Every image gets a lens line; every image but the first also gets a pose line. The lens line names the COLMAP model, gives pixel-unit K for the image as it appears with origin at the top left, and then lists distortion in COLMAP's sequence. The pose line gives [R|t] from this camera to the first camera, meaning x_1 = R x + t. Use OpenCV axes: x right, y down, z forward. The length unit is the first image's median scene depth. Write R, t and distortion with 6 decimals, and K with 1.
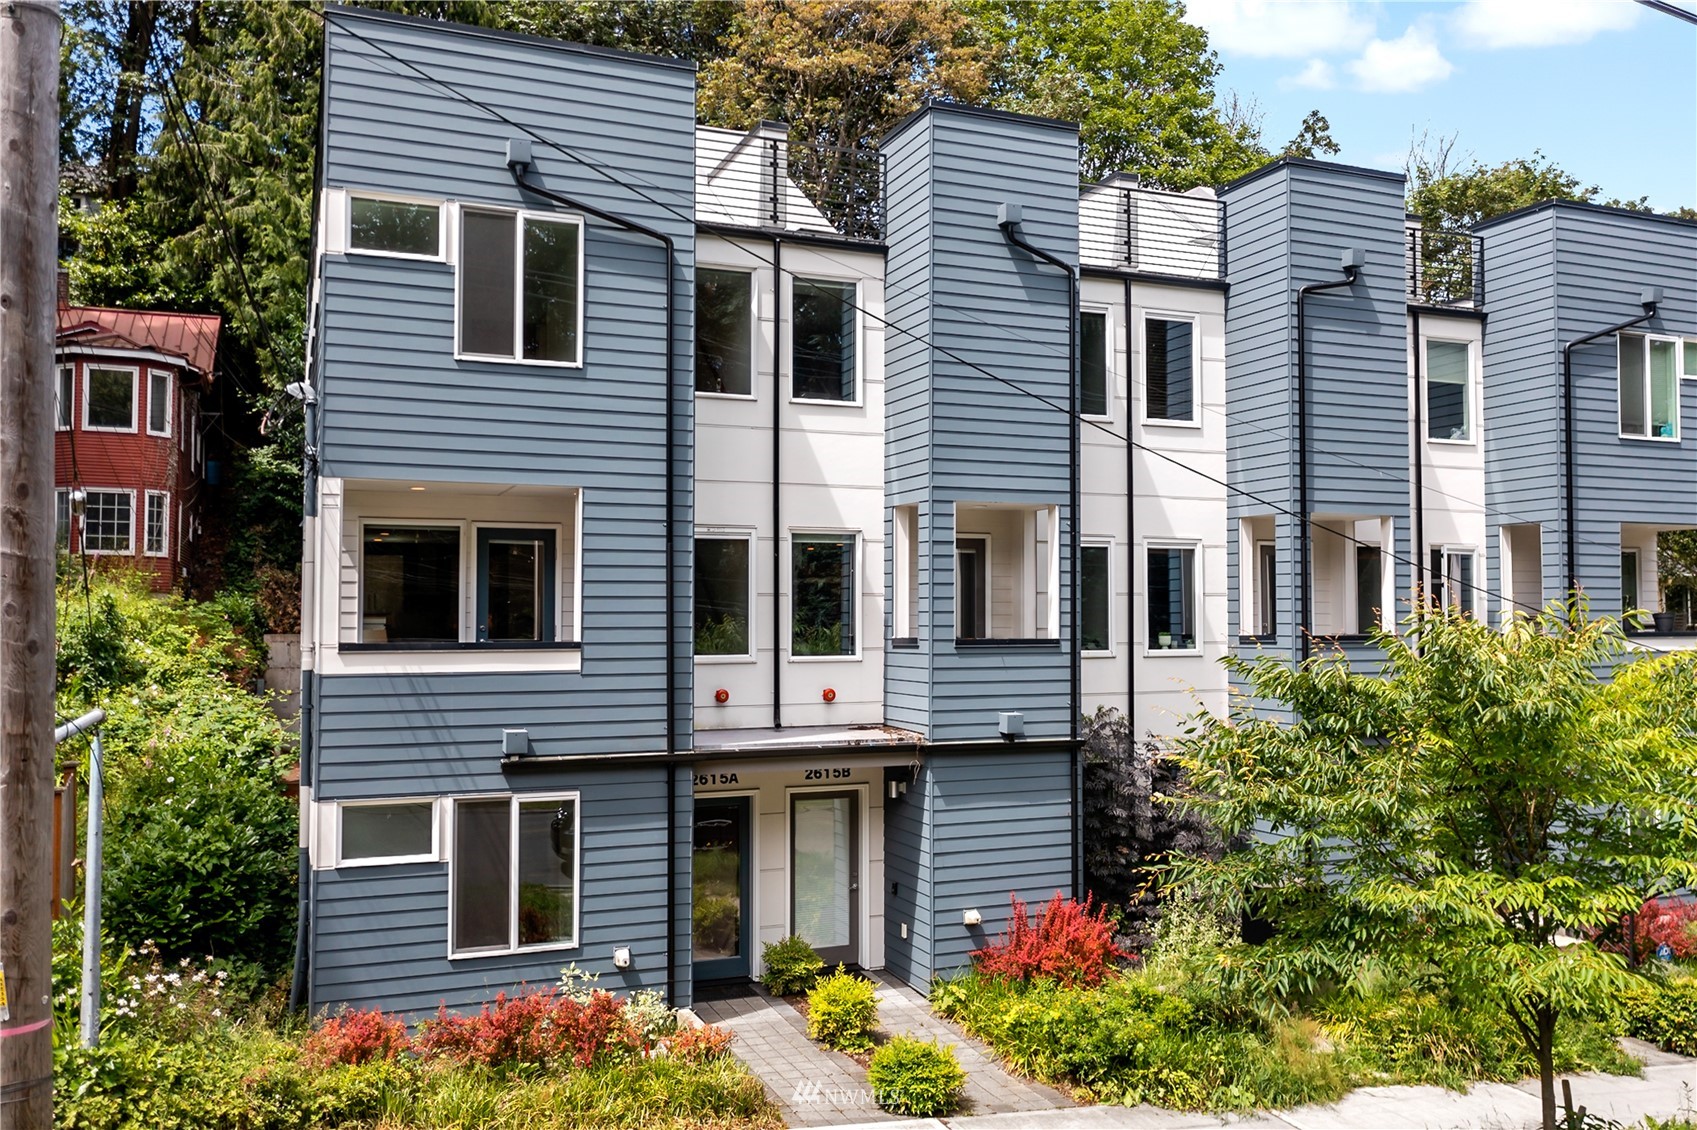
lens RADIAL K [[1455.7, 0, 833.7], [0, 1455.7, 561.8], [0, 0, 1]] dist [-0.000845, 0.008139]
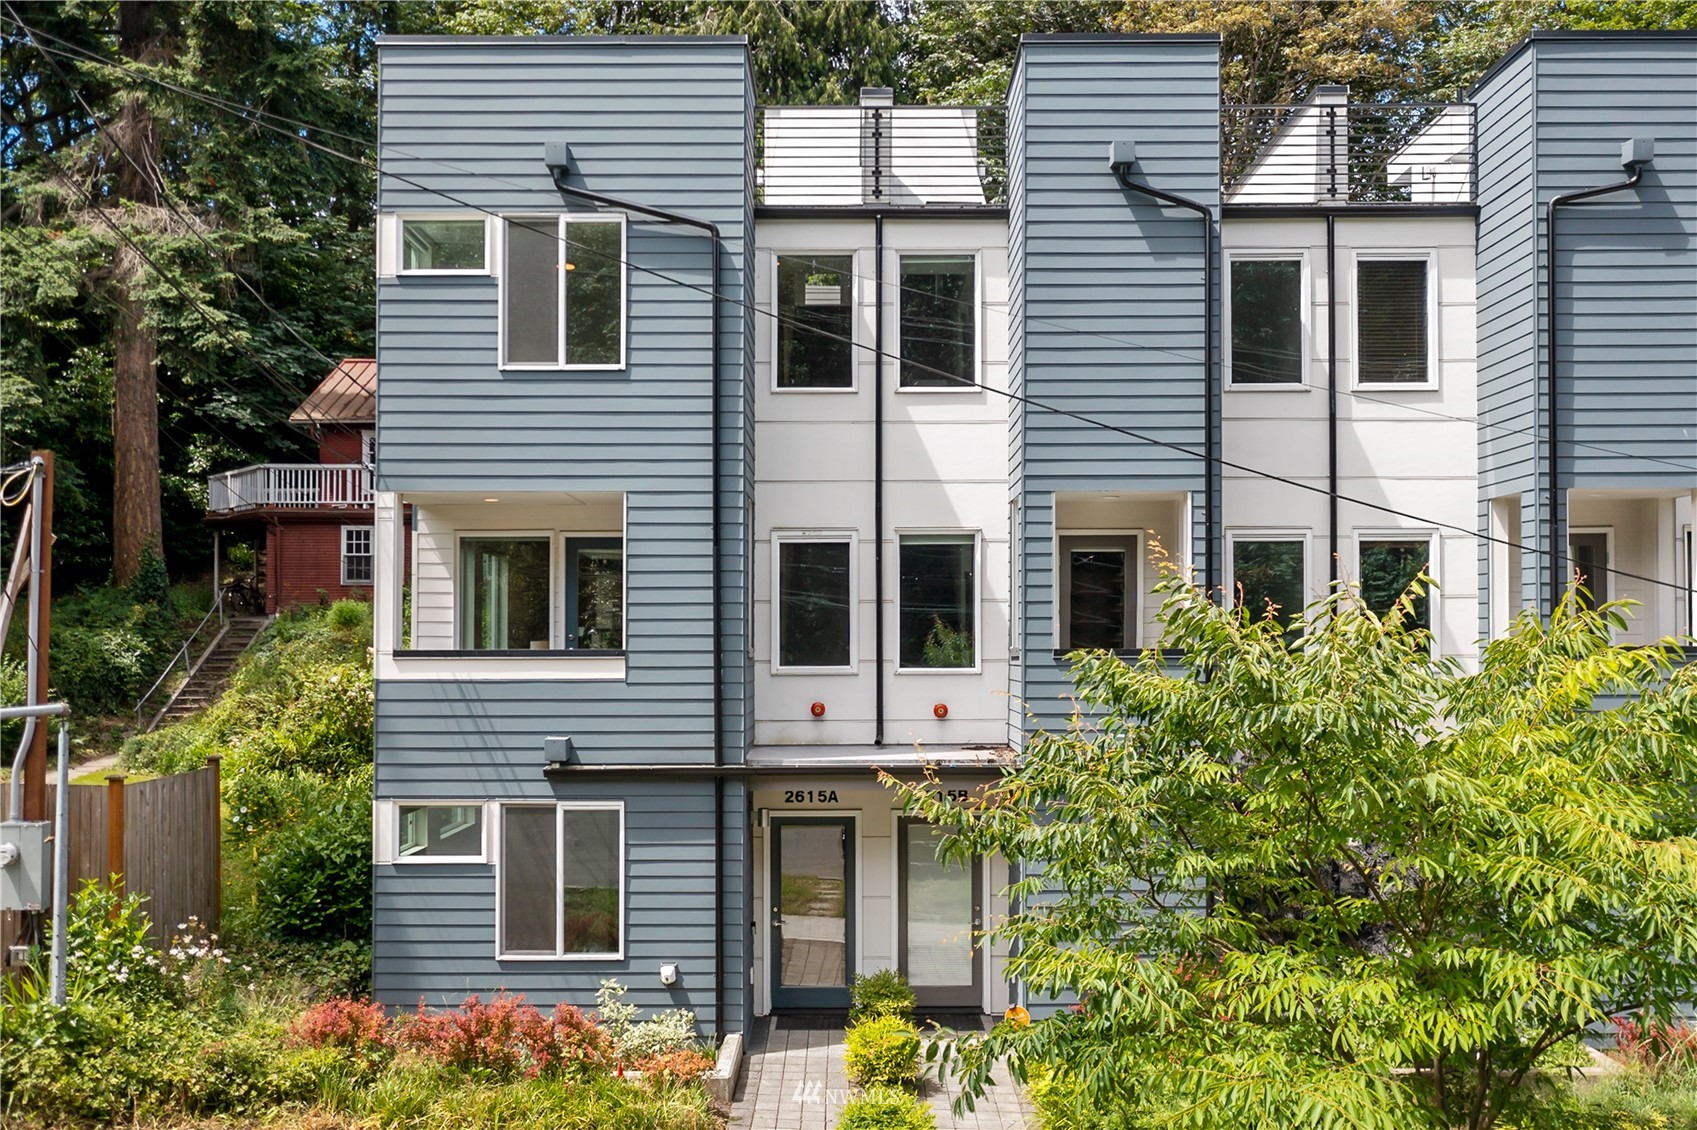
lens RADIAL K [[1455.7, 0, 794.4], [0, 1455.7, 616.5], [0, 0, 1]] dist [-0.000845, 0.008139]
pose [[0.913973, -0.008078, -0.405695, 0.318801], [0.016317, 0.999725, 0.016854, 0.017487], [0.405447, -0.022024, 0.913853, 0.146775]]
